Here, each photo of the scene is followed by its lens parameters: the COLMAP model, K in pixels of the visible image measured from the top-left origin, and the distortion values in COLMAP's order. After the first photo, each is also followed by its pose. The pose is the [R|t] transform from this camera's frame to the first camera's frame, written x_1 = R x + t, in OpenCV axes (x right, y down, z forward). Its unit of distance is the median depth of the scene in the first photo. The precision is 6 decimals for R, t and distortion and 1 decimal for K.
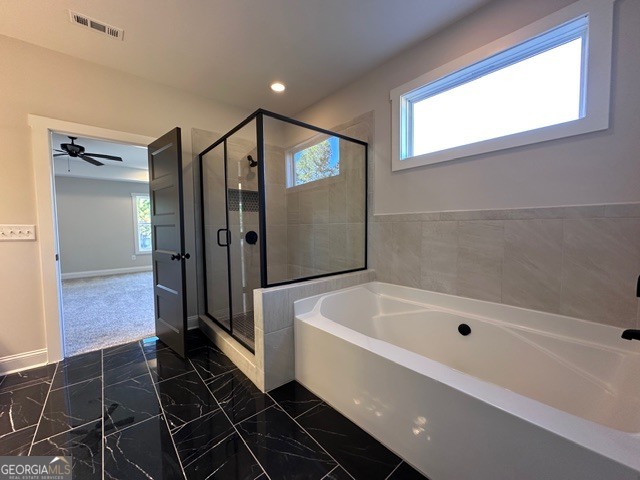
lens RADIAL K [[254.7, 0, 318.0], [0, 254.7, 241.5], [0, 0, 1]] dist [-0.004206, 0.000877]
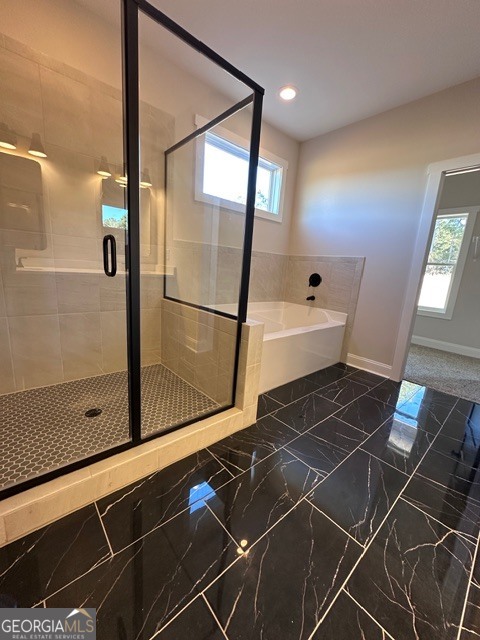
lens RADIAL K [[254.7, 0, 238.8], [0, 254.7, 320.7], [0, 0, 1]] dist [-0.004206, 0.000877]
pose [[-0.015043, -0.199930, 0.979695, -0.898055], [-0.017741, 0.979705, 0.199659, 0.001305], [-0.999729, -0.014377, -0.018285, 0.875863]]
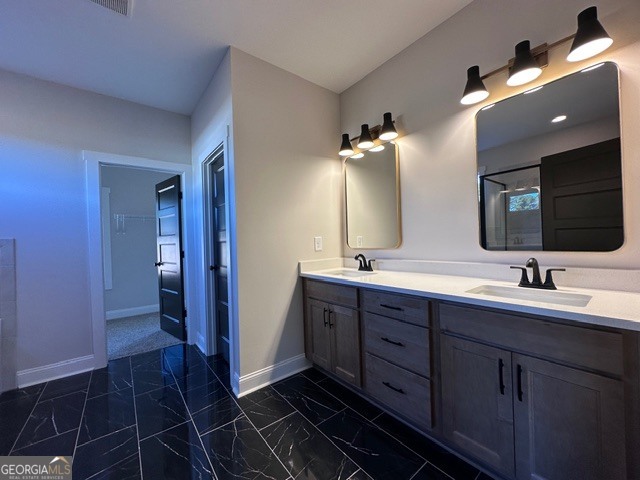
lens RADIAL K [[254.7, 0, 318.1], [0, 254.7, 240.6], [0, 0, 1]] dist [-0.004206, 0.000877]
pose [[-0.998113, 0.042960, 0.043863, -0.799533], [0.045124, 0.997750, 0.049589, -0.058334], [-0.041634, 0.051475, -0.997806, 1.151589]]
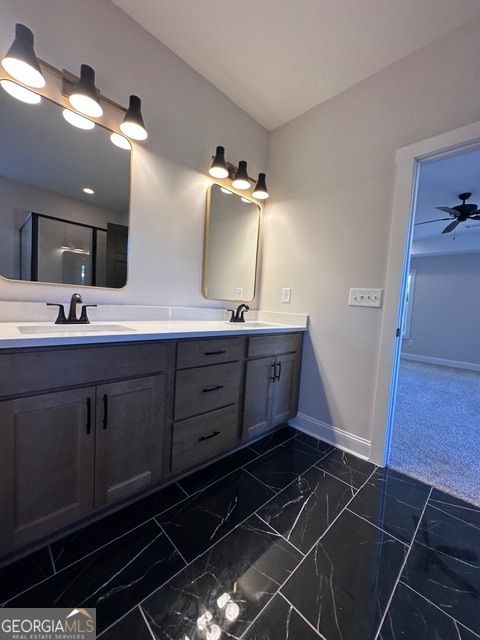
lens RADIAL K [[254.7, 0, 239.1], [0, 254.7, 321.9], [0, 0, 1]] dist [-0.004206, 0.000877]
pose [[0.071876, 0.076725, -0.994458, -0.317882], [-0.114102, 0.991124, 0.068221, 0.034383], [0.990866, 0.108566, 0.079992, 0.470905]]
